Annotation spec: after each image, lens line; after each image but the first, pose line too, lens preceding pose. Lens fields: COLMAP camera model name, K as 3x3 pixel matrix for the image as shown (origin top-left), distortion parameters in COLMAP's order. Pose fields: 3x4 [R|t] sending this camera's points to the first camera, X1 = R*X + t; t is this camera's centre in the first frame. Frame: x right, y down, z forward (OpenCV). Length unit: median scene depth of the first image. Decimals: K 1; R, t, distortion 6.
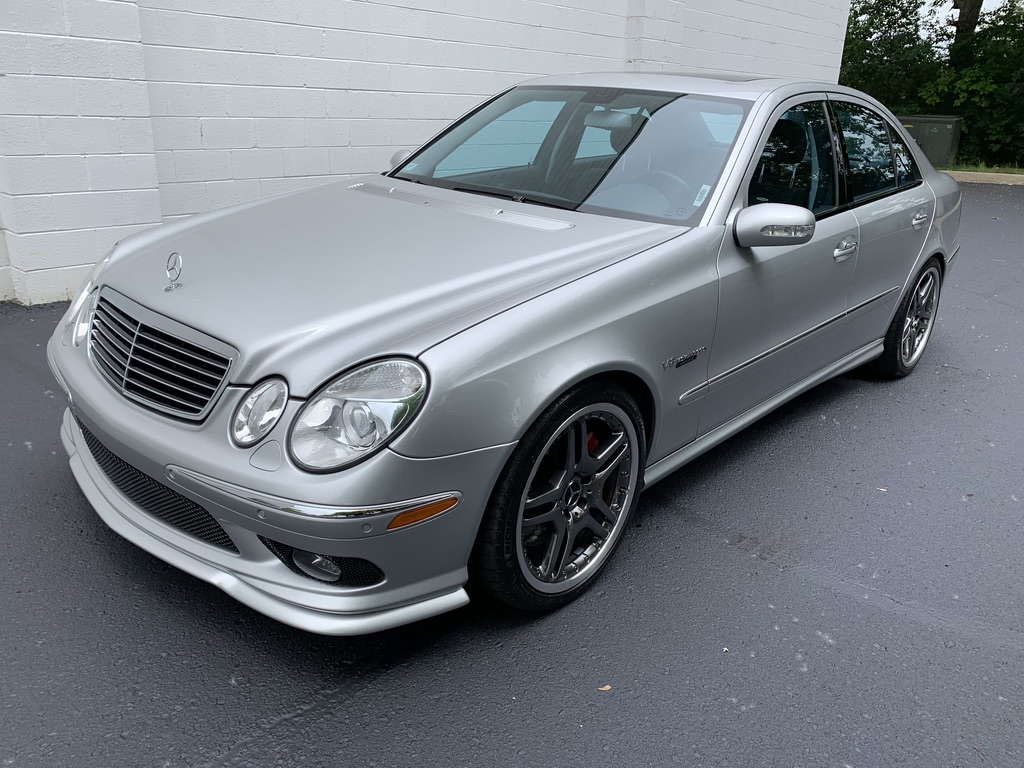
lens RADIAL K [[793.7, 0, 509.7], [0, 793.7, 384.8], [0, 0, 1]] dist [0.018874, -0.005046]
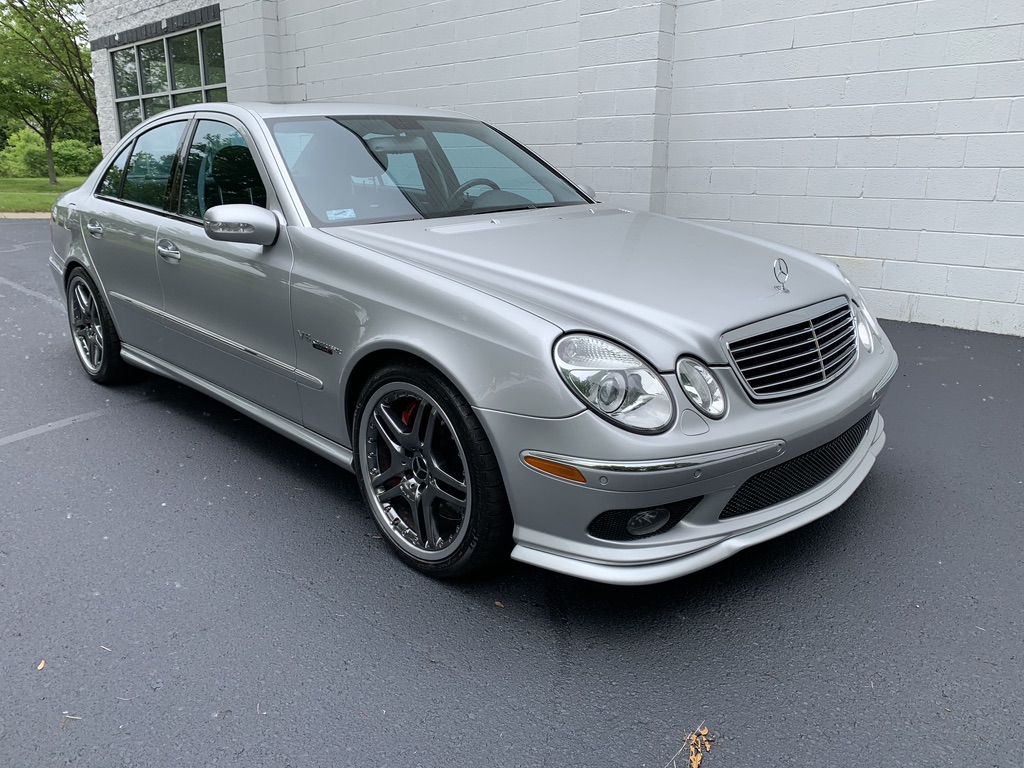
lens RADIAL K [[793.7, 0, 508.2], [0, 793.7, 378.8], [0, 0, 1]] dist [0.018874, -0.005046]
pose [[-0.058930, 0.226032, -0.972336, 0.848084], [-0.341153, 0.910824, 0.232409, -0.207557], [0.938159, 0.345411, 0.023437, 0.754324]]
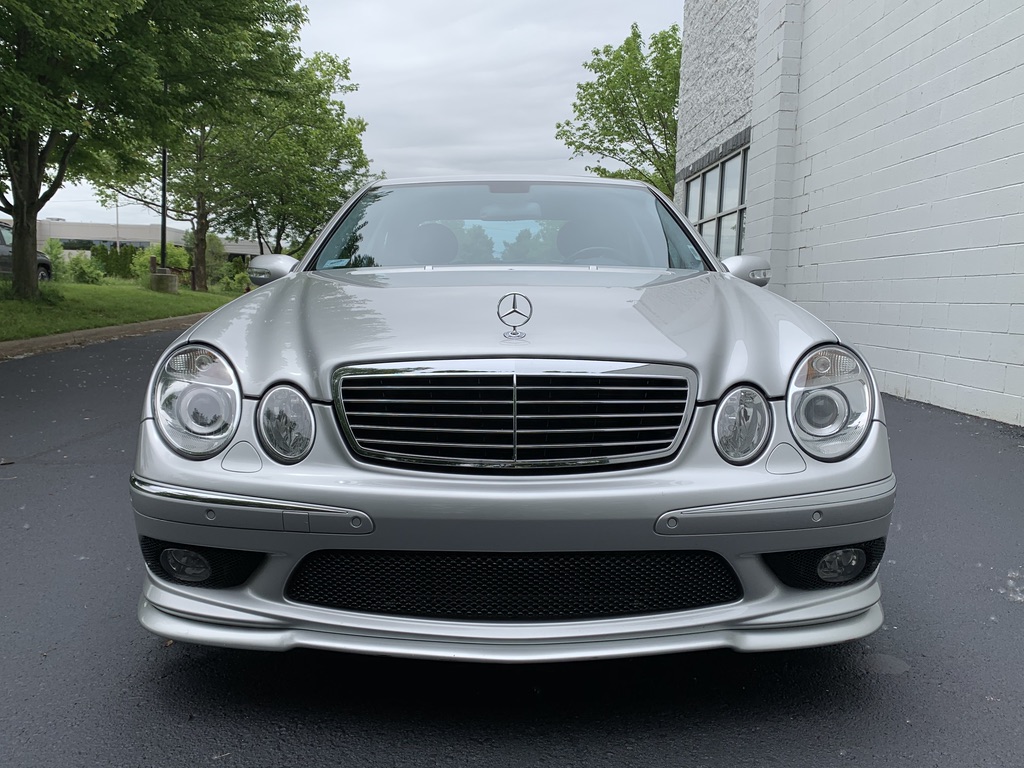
lens RADIAL K [[900.2, 0, 508.2], [0, 900.2, 387.8], [0, 0, 1]] dist [0.005772, 0.002860]
pose [[-0.729966, 0.012931, -0.683361, 0.648761], [-0.281461, 0.905422, 0.317789, -0.296020], [0.622839, 0.424315, -0.657288, 1.132663]]
